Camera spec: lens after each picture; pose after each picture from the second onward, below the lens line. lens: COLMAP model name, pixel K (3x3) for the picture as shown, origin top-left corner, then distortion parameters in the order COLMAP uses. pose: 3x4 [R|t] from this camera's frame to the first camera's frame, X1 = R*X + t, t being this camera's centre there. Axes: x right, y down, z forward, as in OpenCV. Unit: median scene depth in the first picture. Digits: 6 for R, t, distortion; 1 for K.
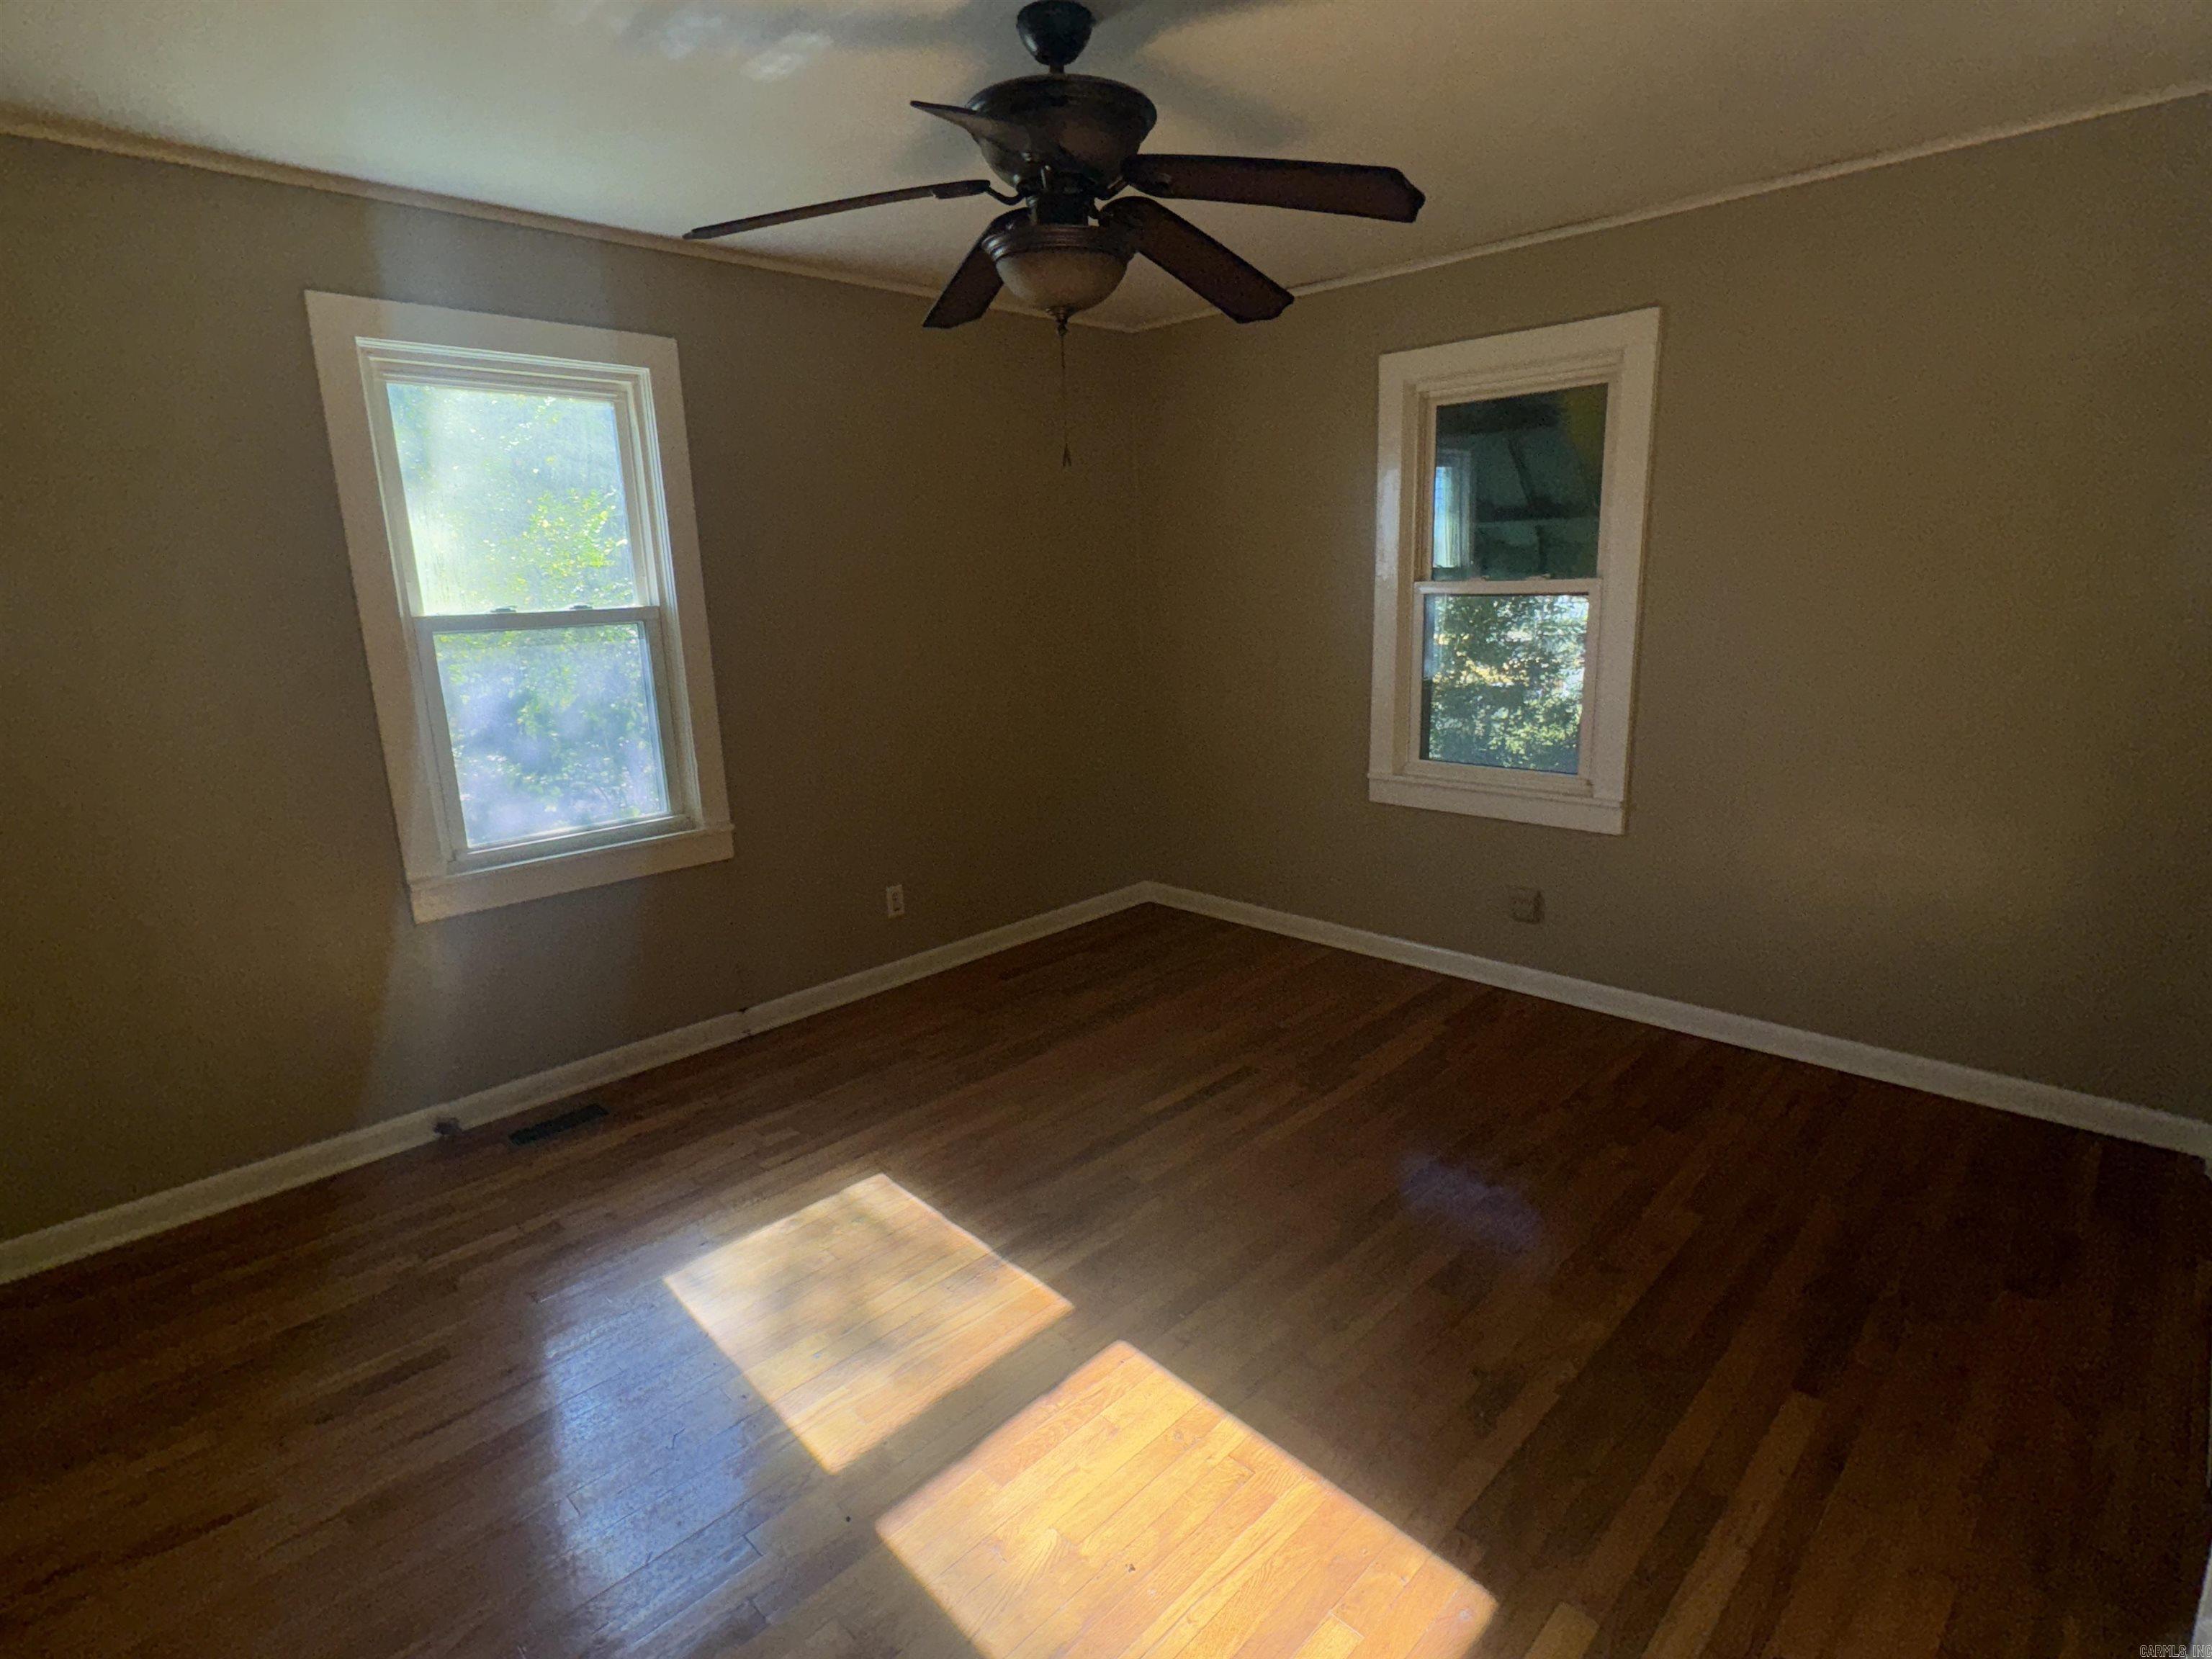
lens RADIAL K [[1134.6, 0, 1115.1], [0, 1134.6, 834.7], [0, 0, 1]] dist [0.001949, 0.001056]
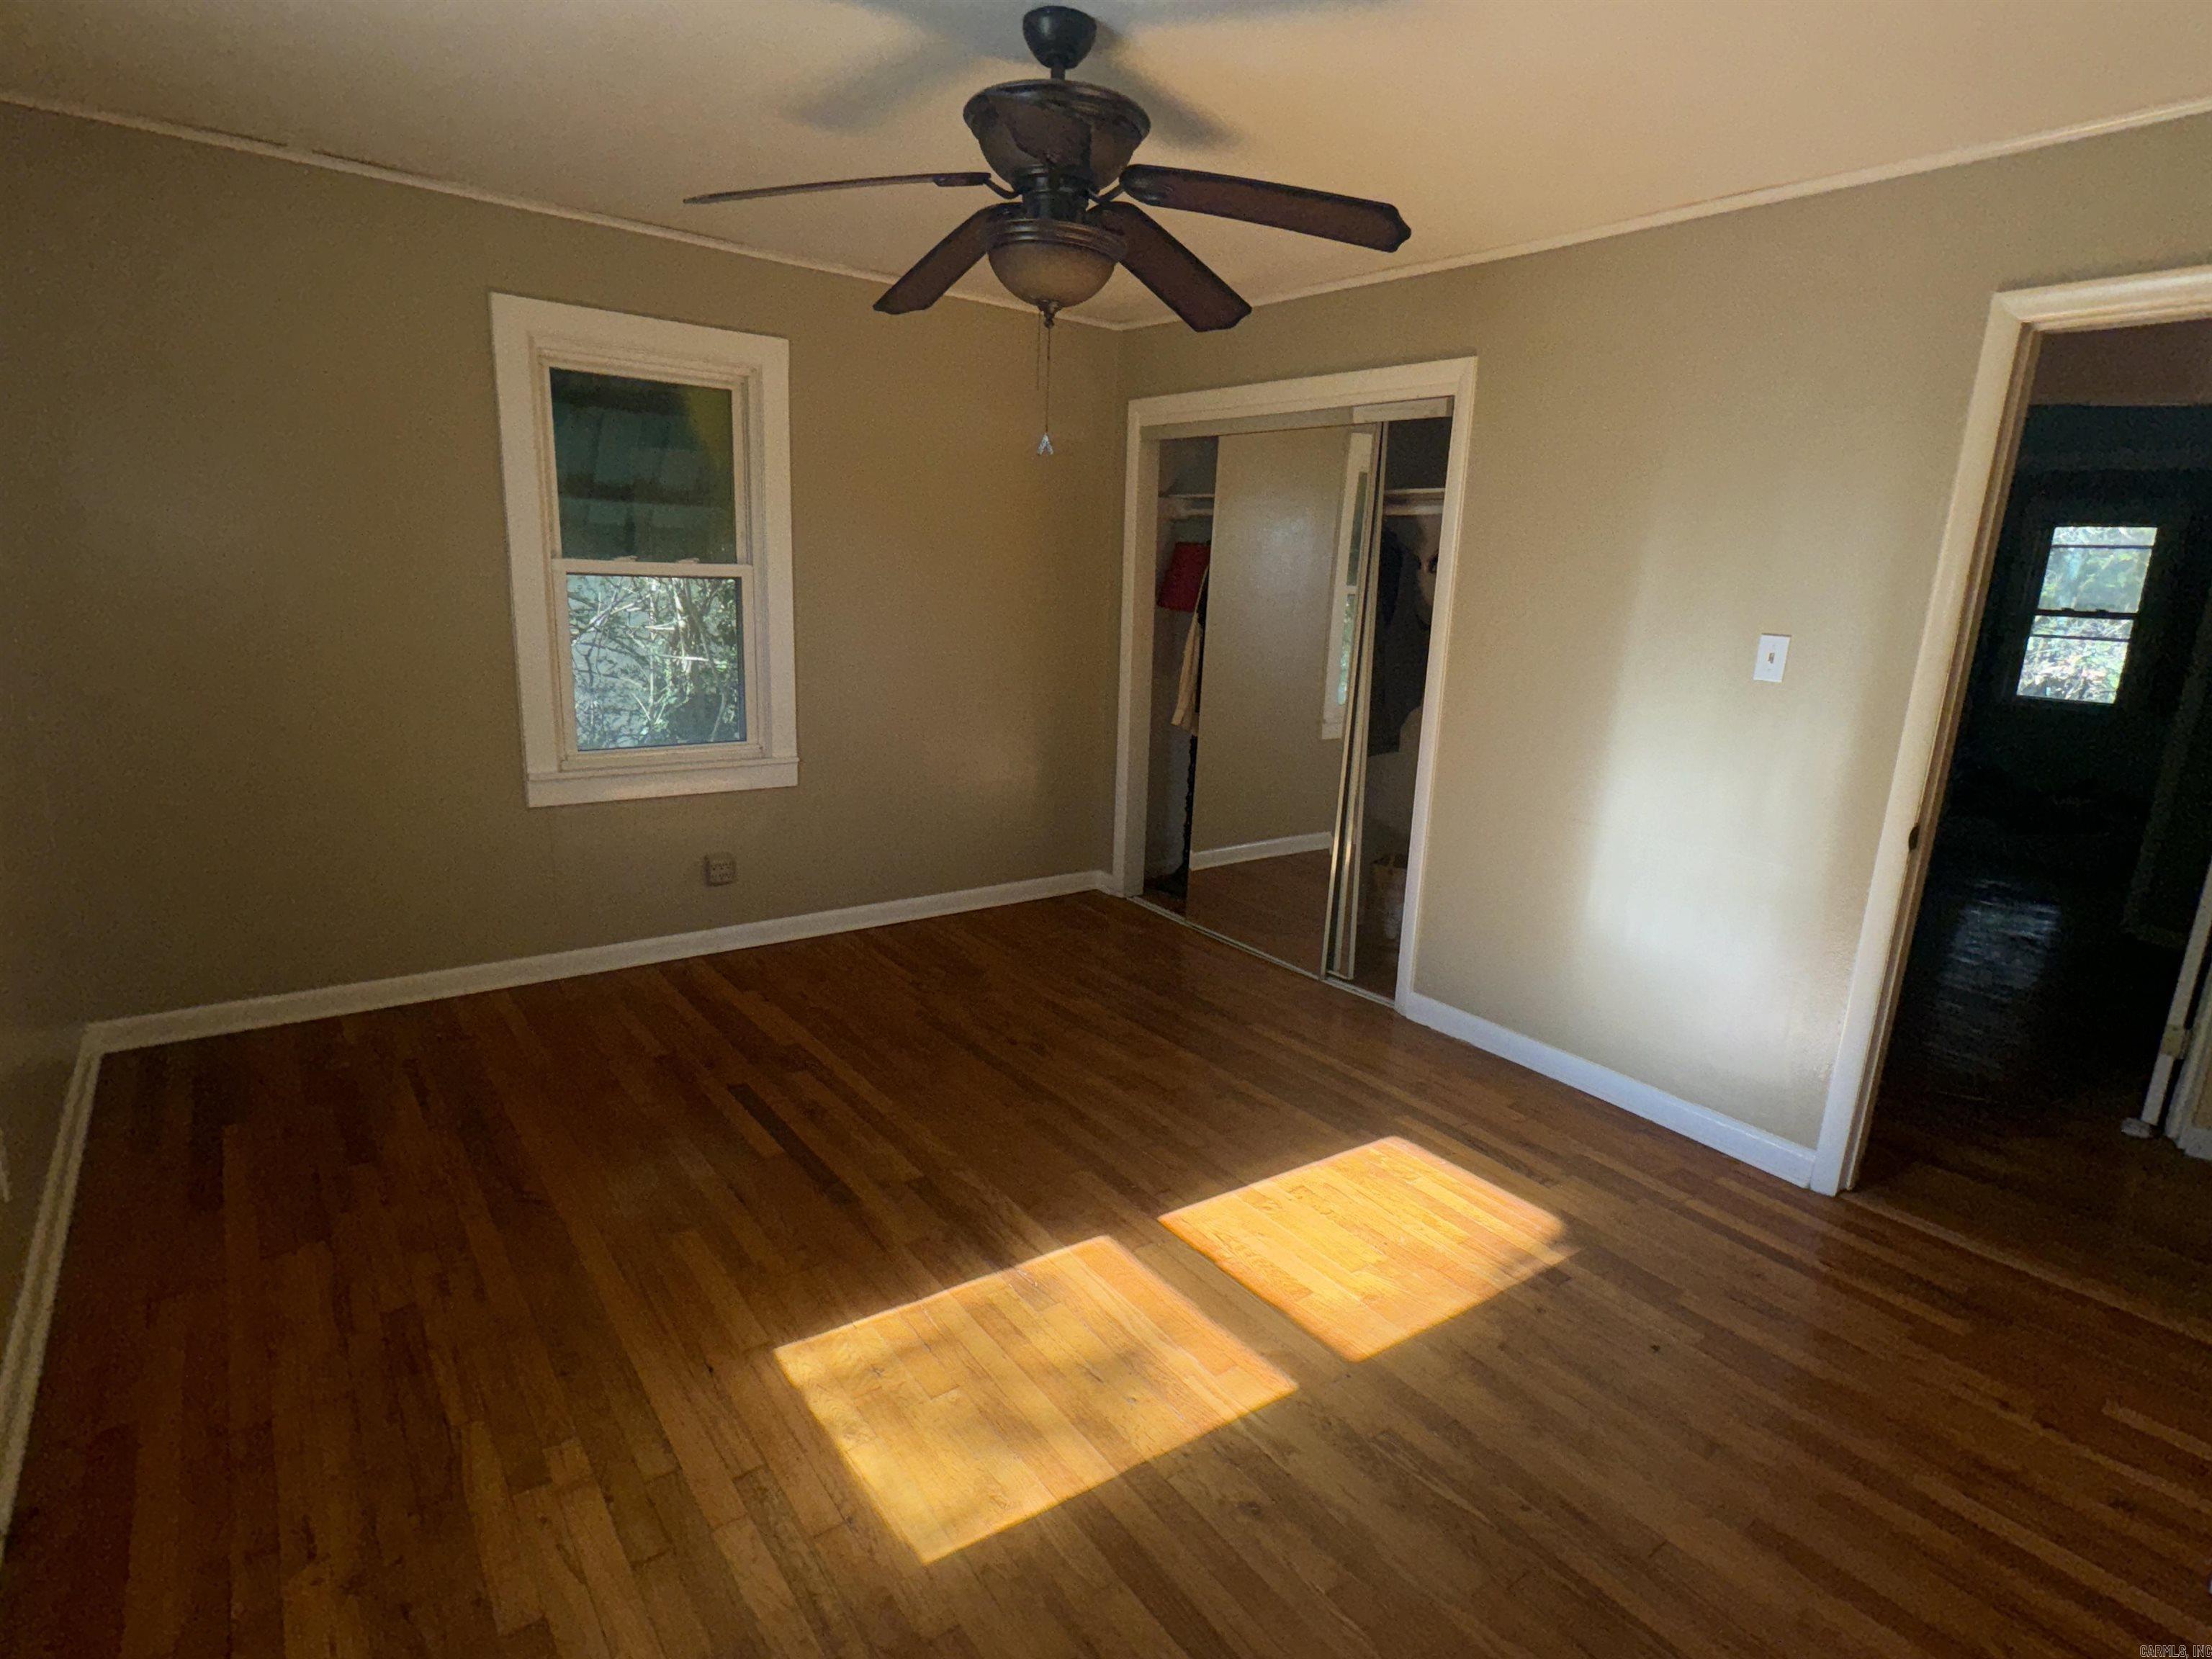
lens RADIAL K [[1134.6, 0, 1115.1], [0, 1134.6, 834.7], [0, 0, 1]] dist [0.001949, 0.001056]
pose [[0.144118, -0.195240, 0.970109, -0.770626], [0.178645, 0.969369, 0.168551, -0.104759], [-0.973301, 0.149014, 0.174582, 0.564115]]
